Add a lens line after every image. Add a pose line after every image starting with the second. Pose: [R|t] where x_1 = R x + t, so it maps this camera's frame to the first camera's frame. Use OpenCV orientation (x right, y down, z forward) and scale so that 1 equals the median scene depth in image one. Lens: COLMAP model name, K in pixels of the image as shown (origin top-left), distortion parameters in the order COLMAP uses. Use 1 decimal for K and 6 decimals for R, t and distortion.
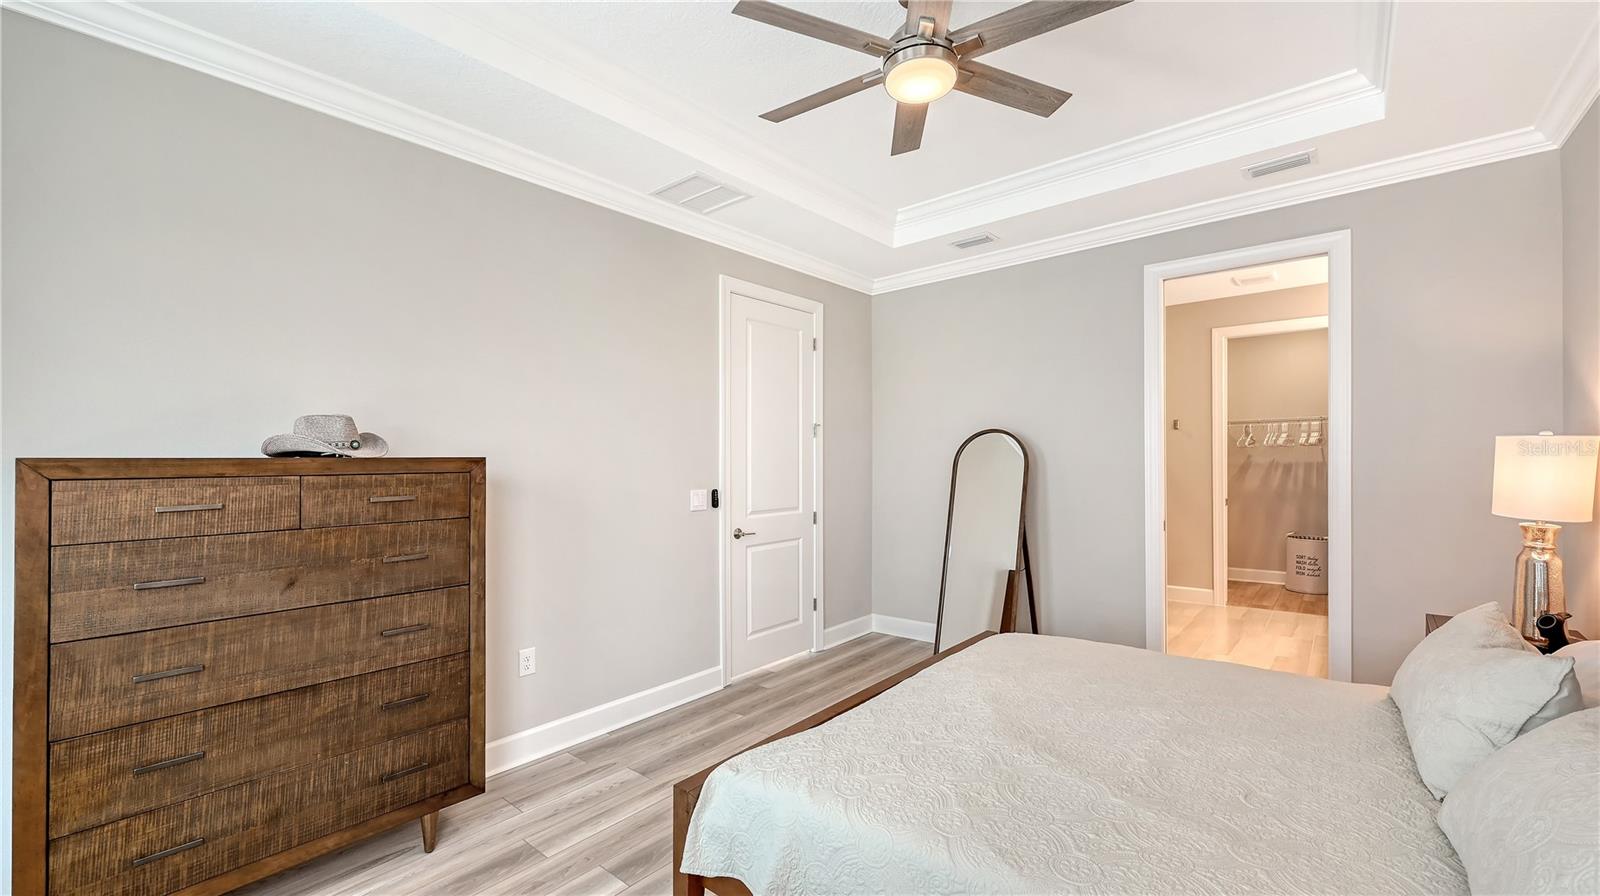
lens RADIAL K [[632.6, 0, 798.3], [0, 632.6, 457.4], [0, 0, 1]] dist [-0.000171, -0.000098]
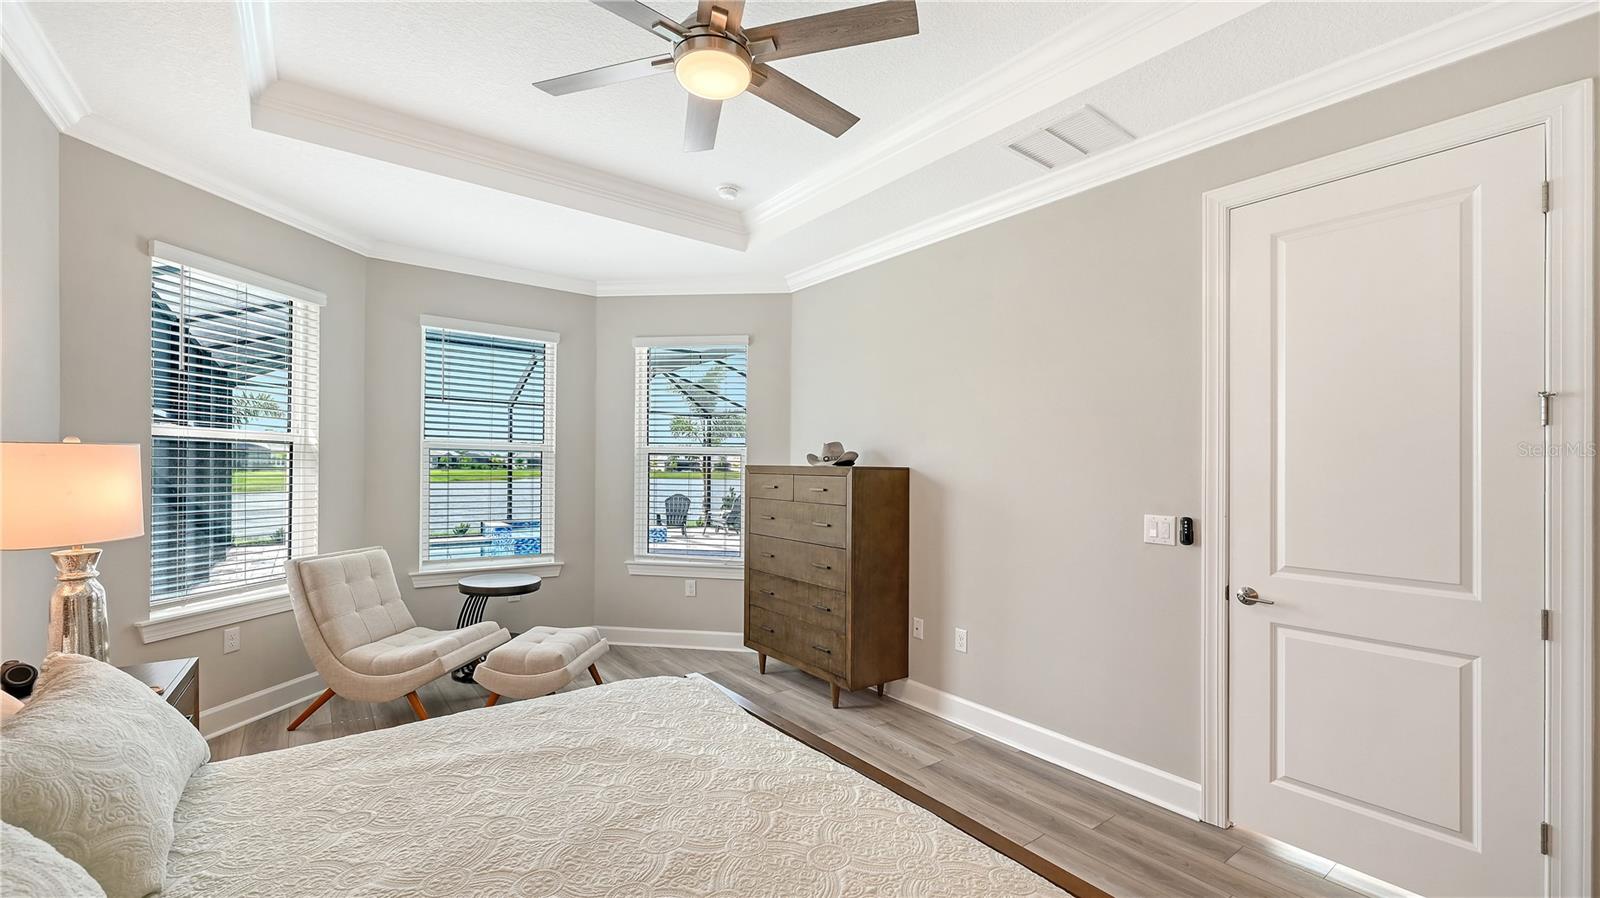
lens RADIAL K [[632.6, 0, 798.3], [0, 632.6, 458.4], [0, 0, 1]] dist [-0.000171, -0.000098]
pose [[-0.197034, -0.004065, -0.980388, 0.640729], [-0.002495, 0.999990, -0.003644, -0.010157], [0.980393, 0.001728, -0.197042, 0.753196]]
